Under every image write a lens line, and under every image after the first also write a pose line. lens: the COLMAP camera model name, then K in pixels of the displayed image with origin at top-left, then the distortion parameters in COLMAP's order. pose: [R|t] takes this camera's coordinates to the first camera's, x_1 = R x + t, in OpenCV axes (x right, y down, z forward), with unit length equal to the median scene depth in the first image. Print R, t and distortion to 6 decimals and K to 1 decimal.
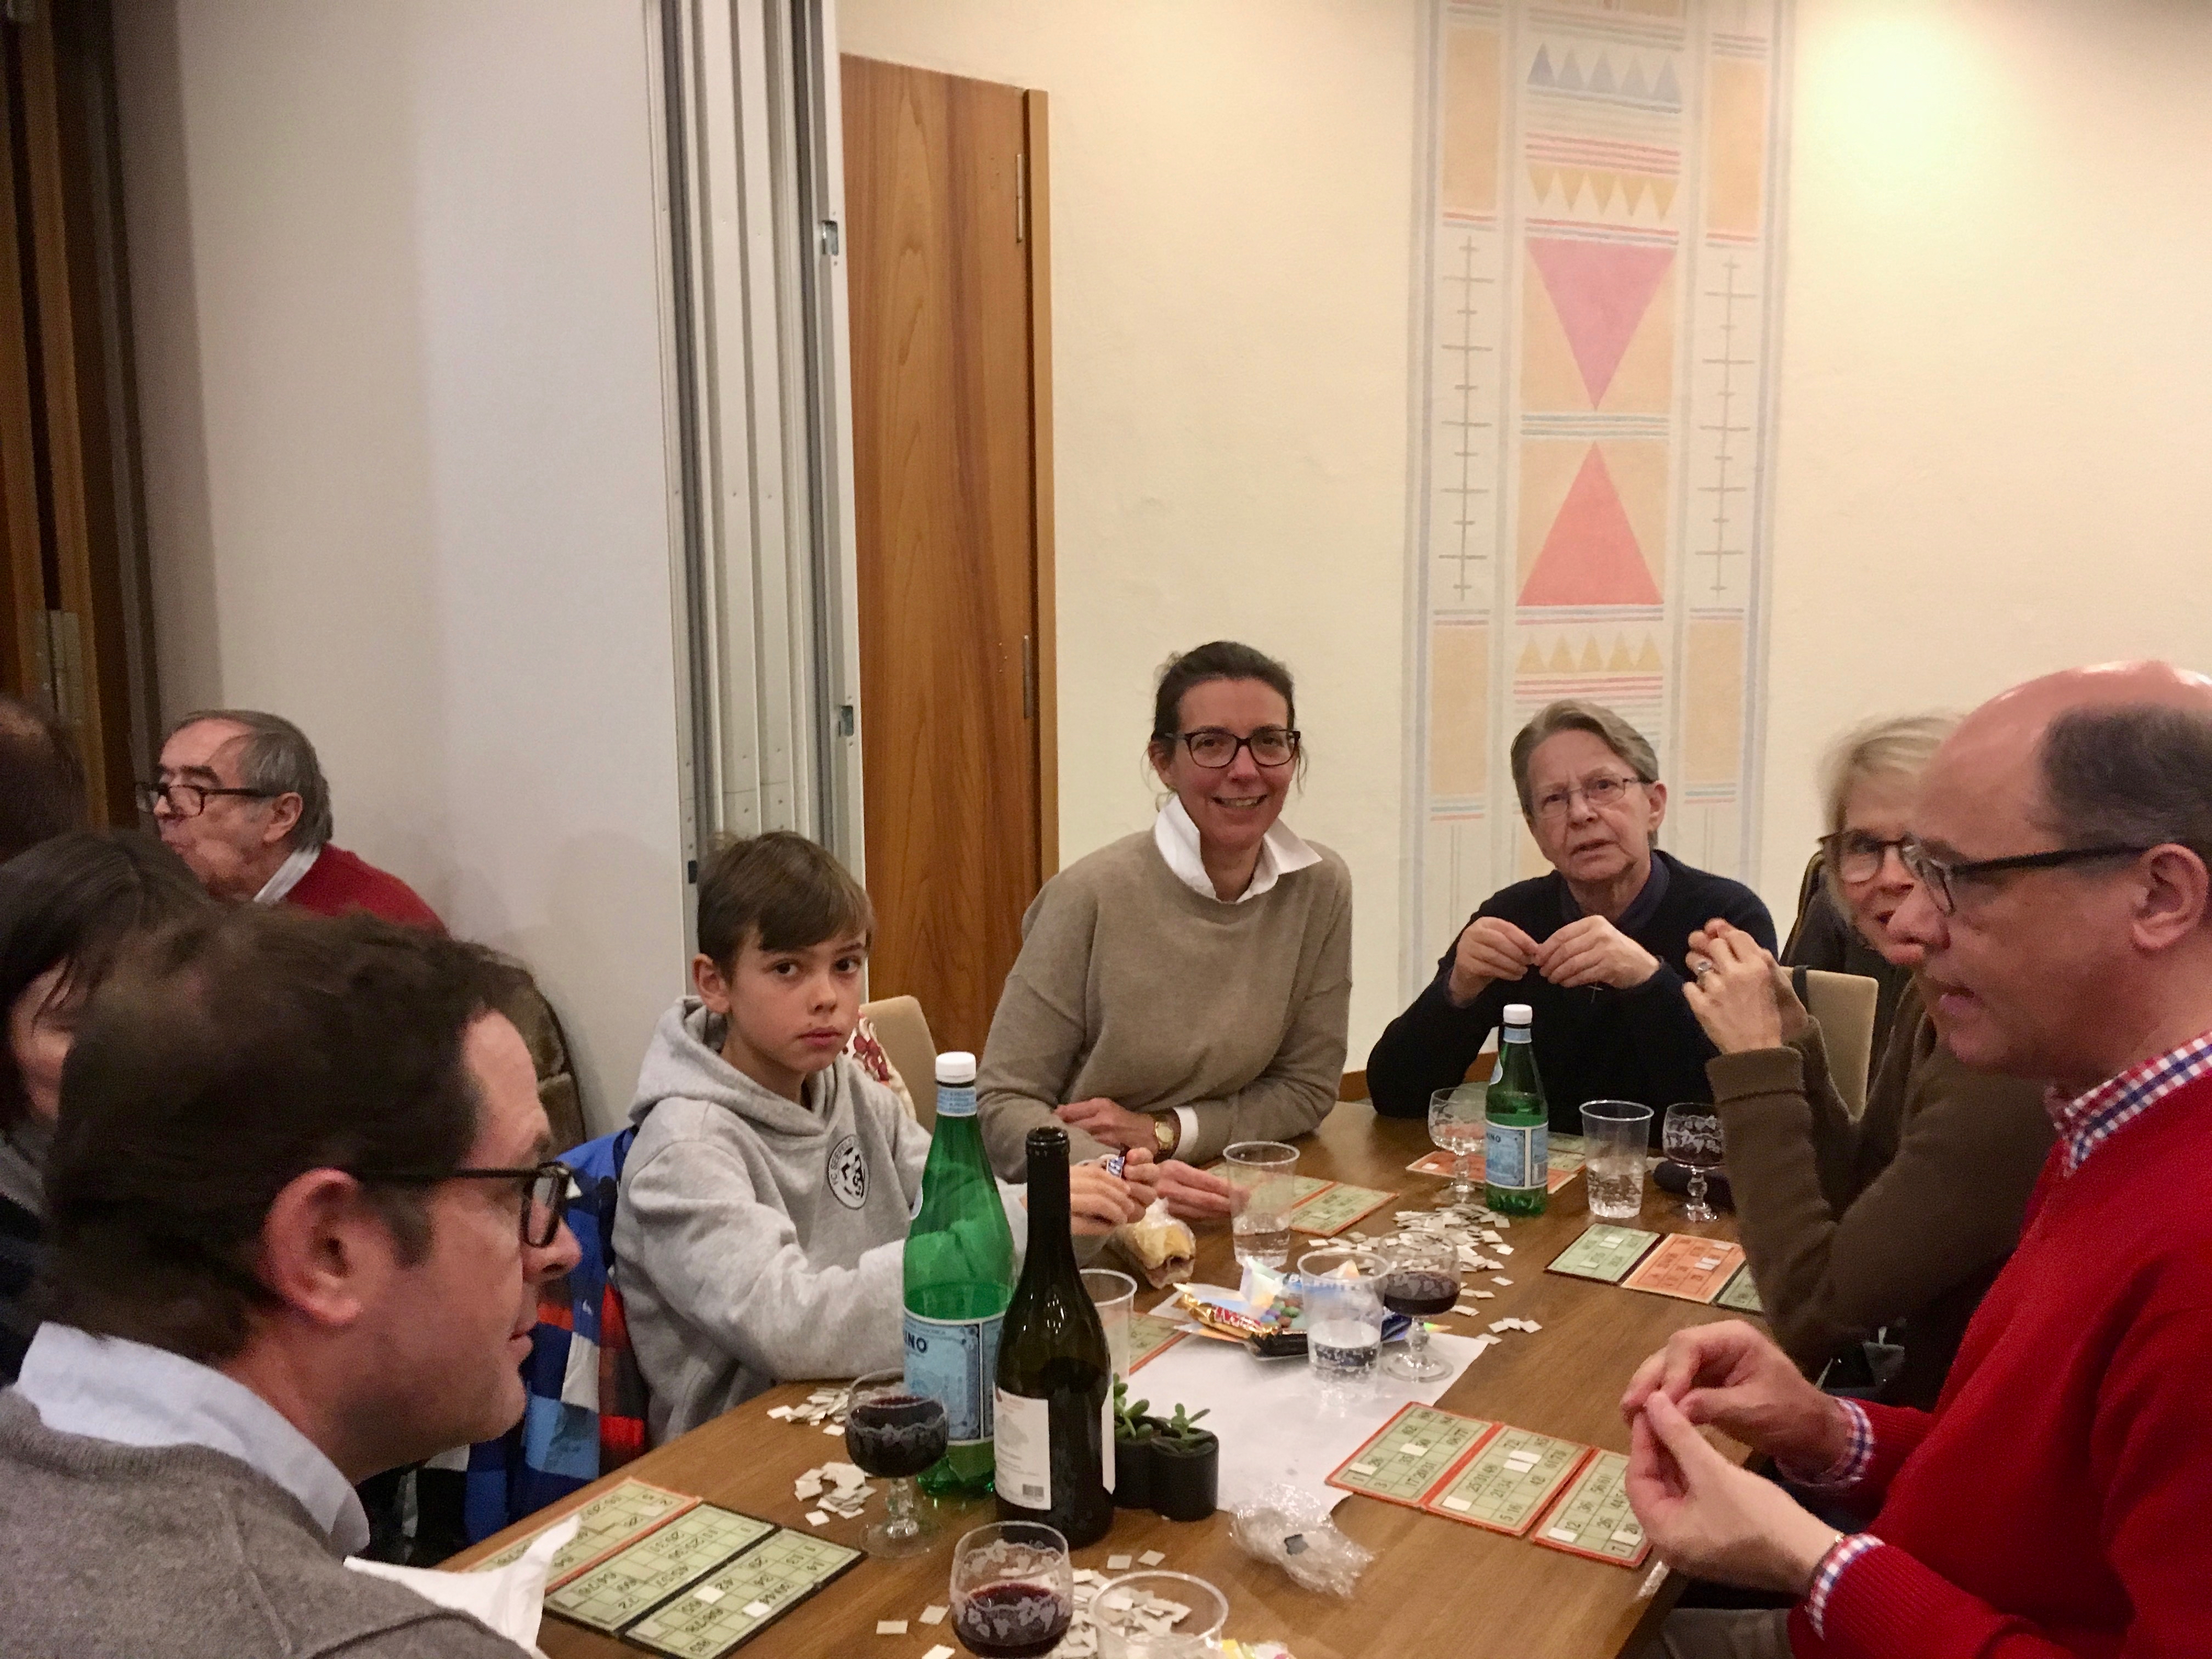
lens RADIAL K [[1837.2, 0, 1106.8], [0, 1837.2, 834.3], [0, 0, 1]] dist [0.044865, -0.020529]
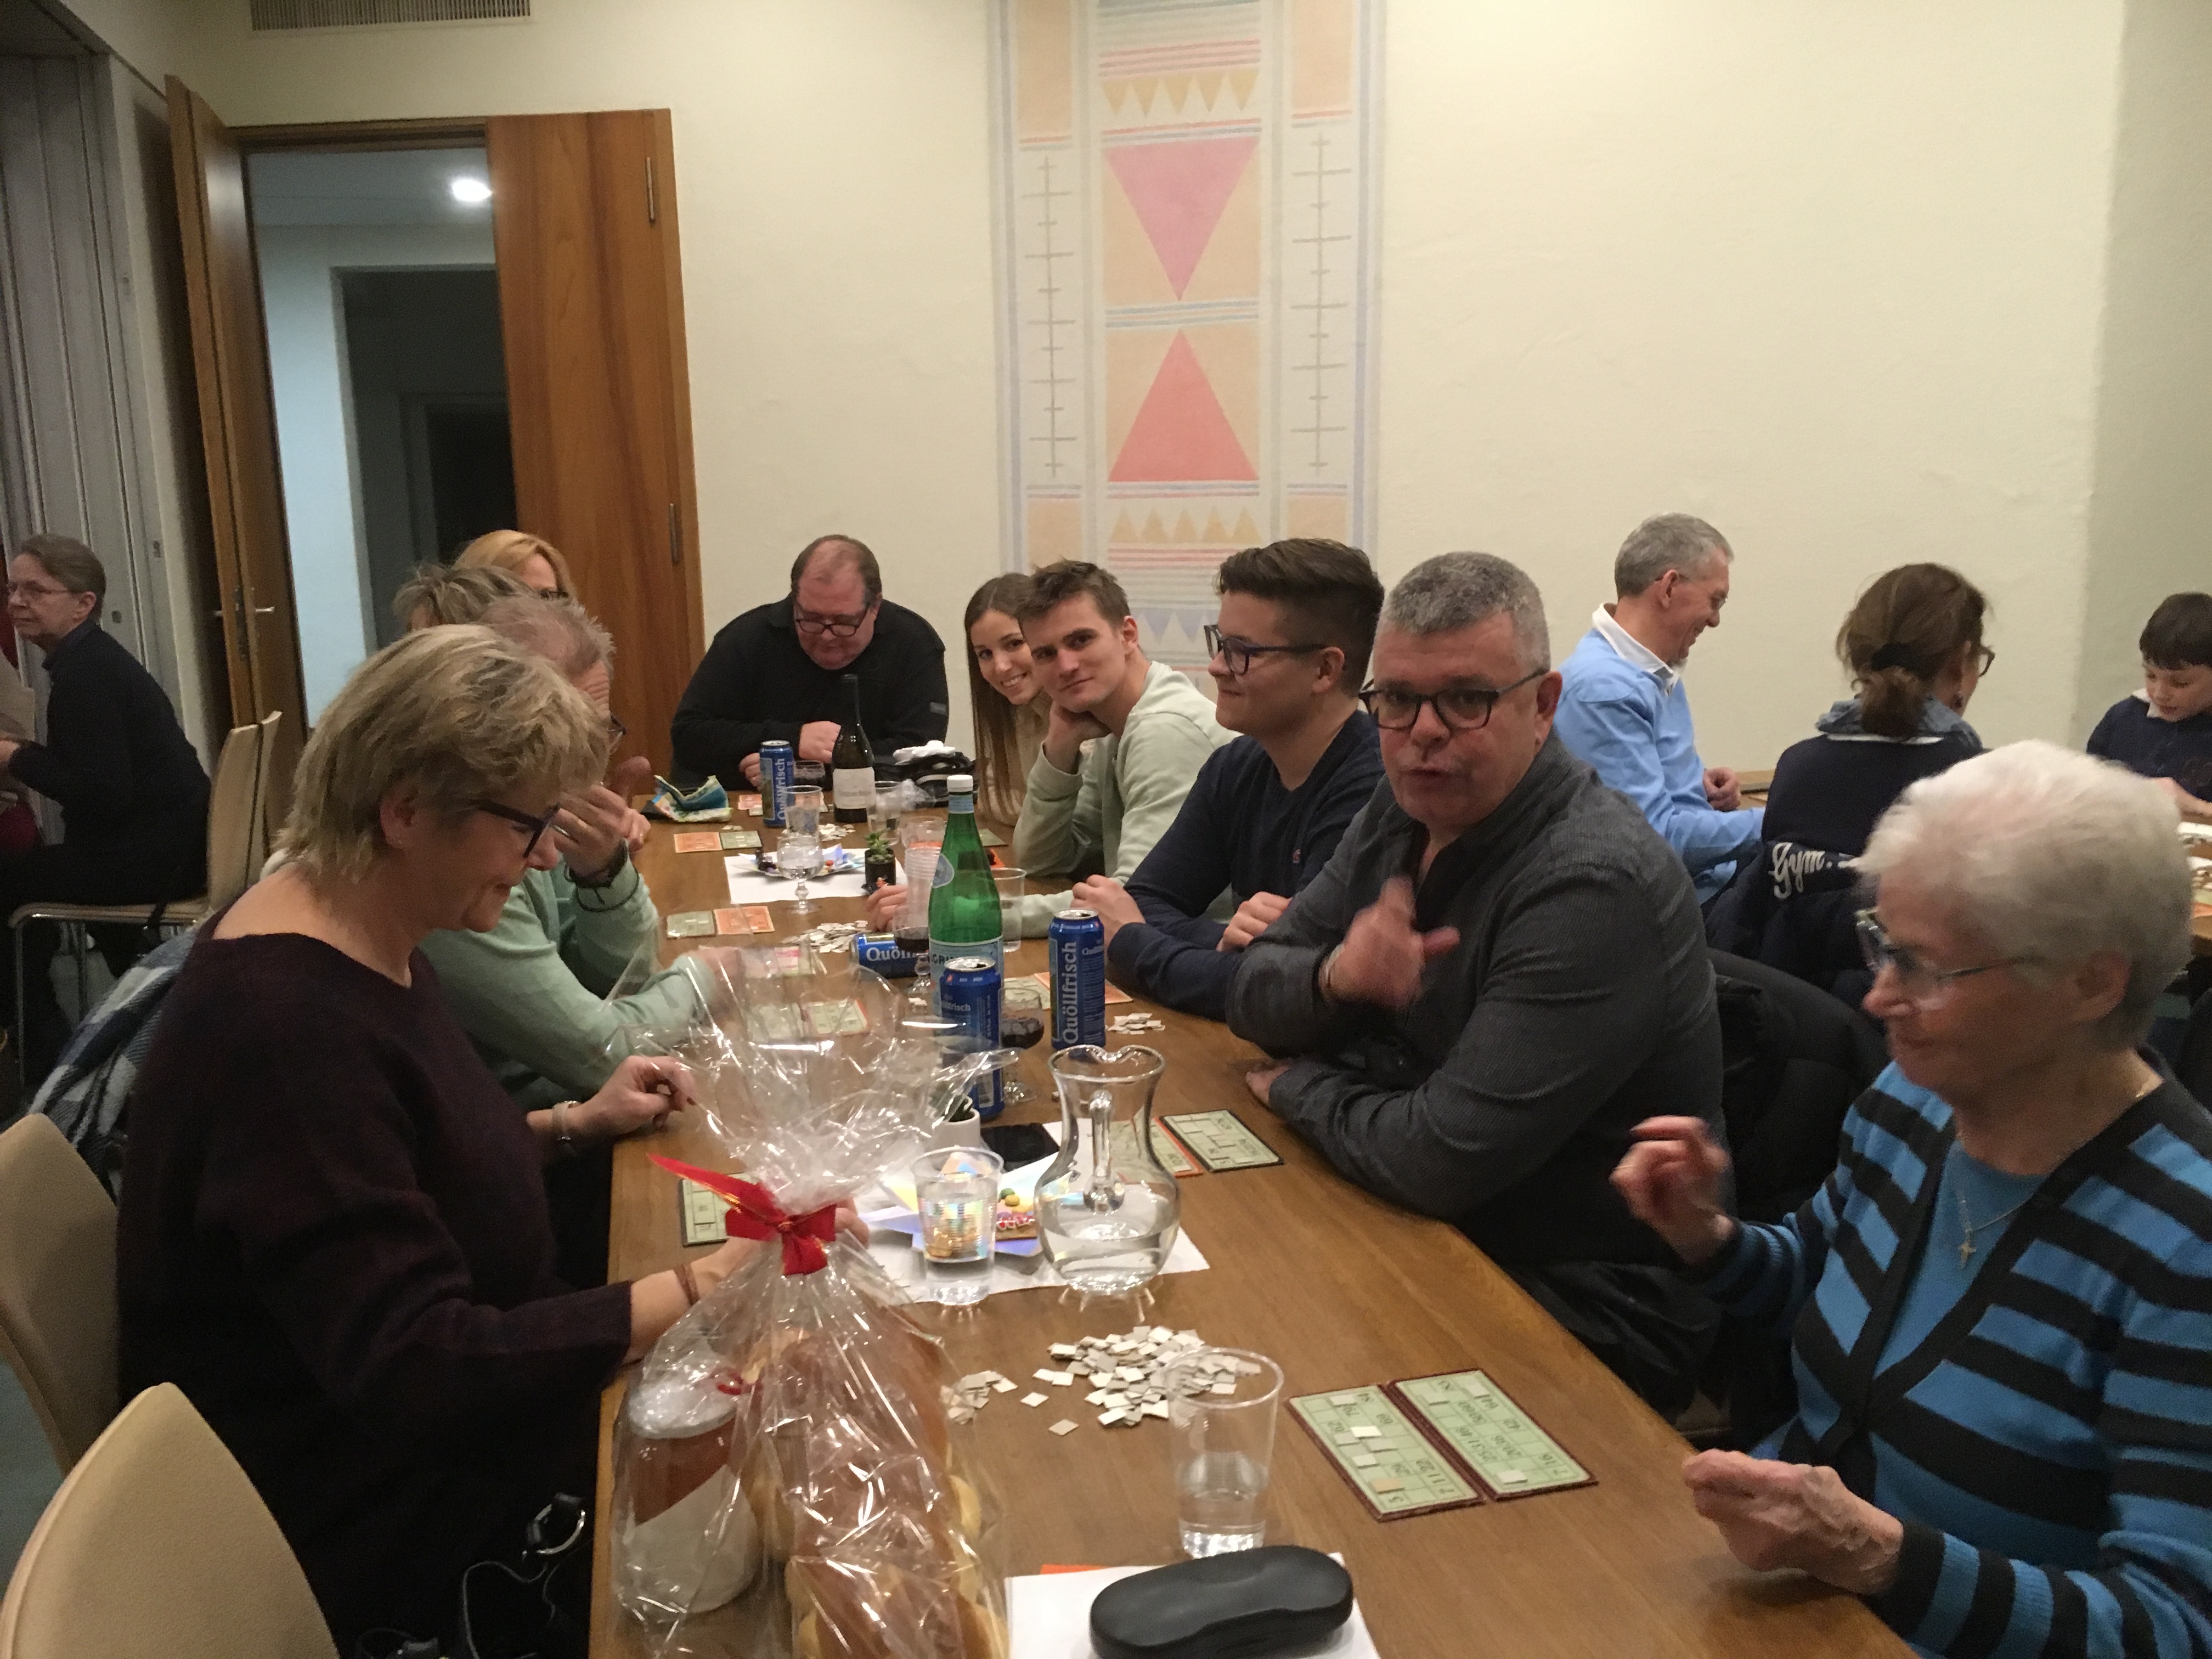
lens RADIAL K [[1837.2, 0, 1105.6], [0, 1837.2, 825.7], [0, 0, 1]] dist [0.044865, -0.020529]
pose [[0.700030, 0.136179, -0.701008, 1.044267], [-0.081172, 0.990461, 0.111349, -0.040784], [0.709485, -0.021046, 0.704406, 0.200648]]
